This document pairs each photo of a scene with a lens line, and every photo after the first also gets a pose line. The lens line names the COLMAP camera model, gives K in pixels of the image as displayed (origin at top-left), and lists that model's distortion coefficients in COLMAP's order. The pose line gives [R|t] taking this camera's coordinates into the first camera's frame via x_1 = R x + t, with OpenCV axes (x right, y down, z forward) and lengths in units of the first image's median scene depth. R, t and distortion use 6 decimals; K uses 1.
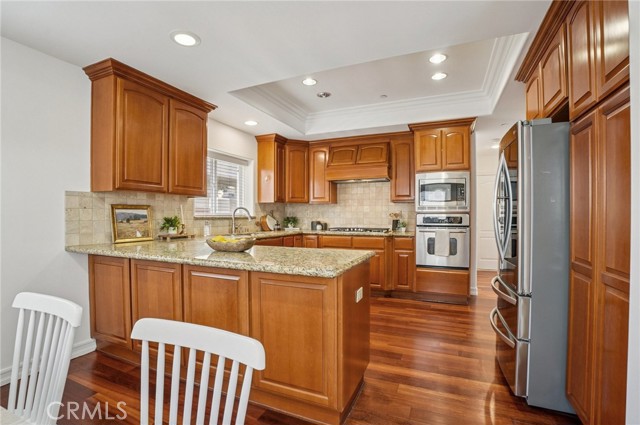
lens RADIAL K [[302.4, 0, 320.0], [0, 302.4, 212.5], [0, 0, 1]] dist [-0.049232, 0.000216]
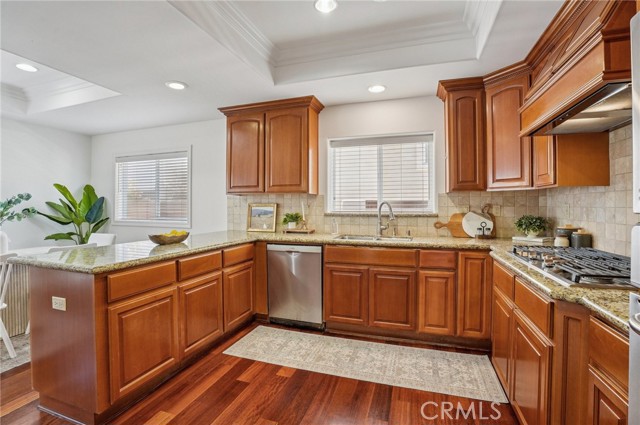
lens RADIAL K [[302.4, 0, 320.0], [0, 302.4, 212.5], [0, 0, 1]] dist [-0.049232, 0.000216]
pose [[0.102655, 0.008307, -0.994682, 0.652839], [0.004486, 0.999951, 0.008814, 0.003284], [0.994707, -0.005367, 0.102612, 1.012212]]
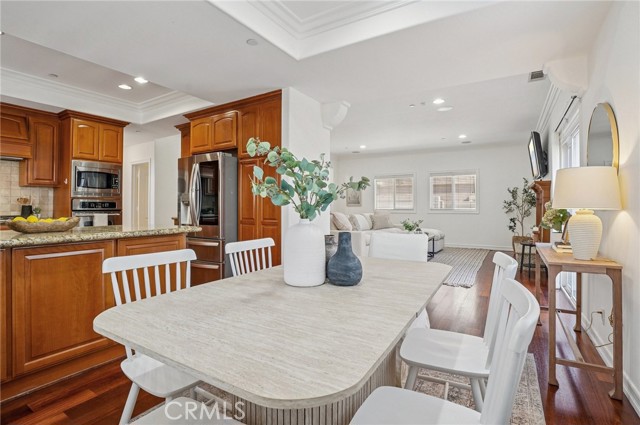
lens RADIAL K [[313.6, 0, 319.8], [0, 313.6, 203.4], [0, 0, 1]] dist [-0.033893, 0.000613]
pose [[0.129850, 0.010731, 0.991476, -0.806667], [-0.005906, 0.999932, -0.010049, 0.034132], [-0.991516, -0.004550, 0.129904, 0.036198]]
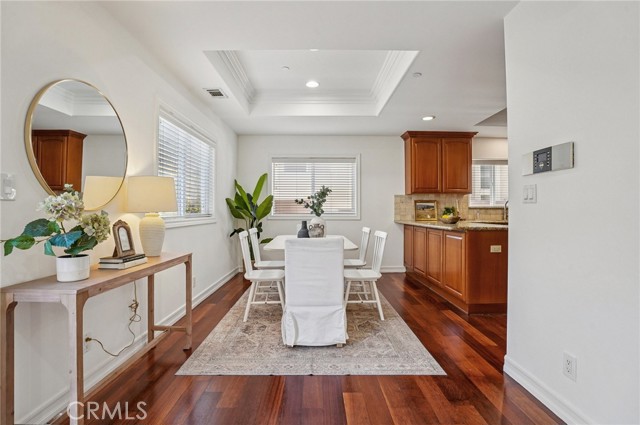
lens RADIAL K [[337.3, 0, 320.0], [0, 337.3, 212.5], [0, 0, 1]] dist [-0.041271, 0.000188]
pose [[0.432921, 0.002962, -0.901427, 0.881780], [0.006713, 0.999956, 0.006510, 0.028463], [0.901407, -0.008869, 0.432882, -0.456081]]
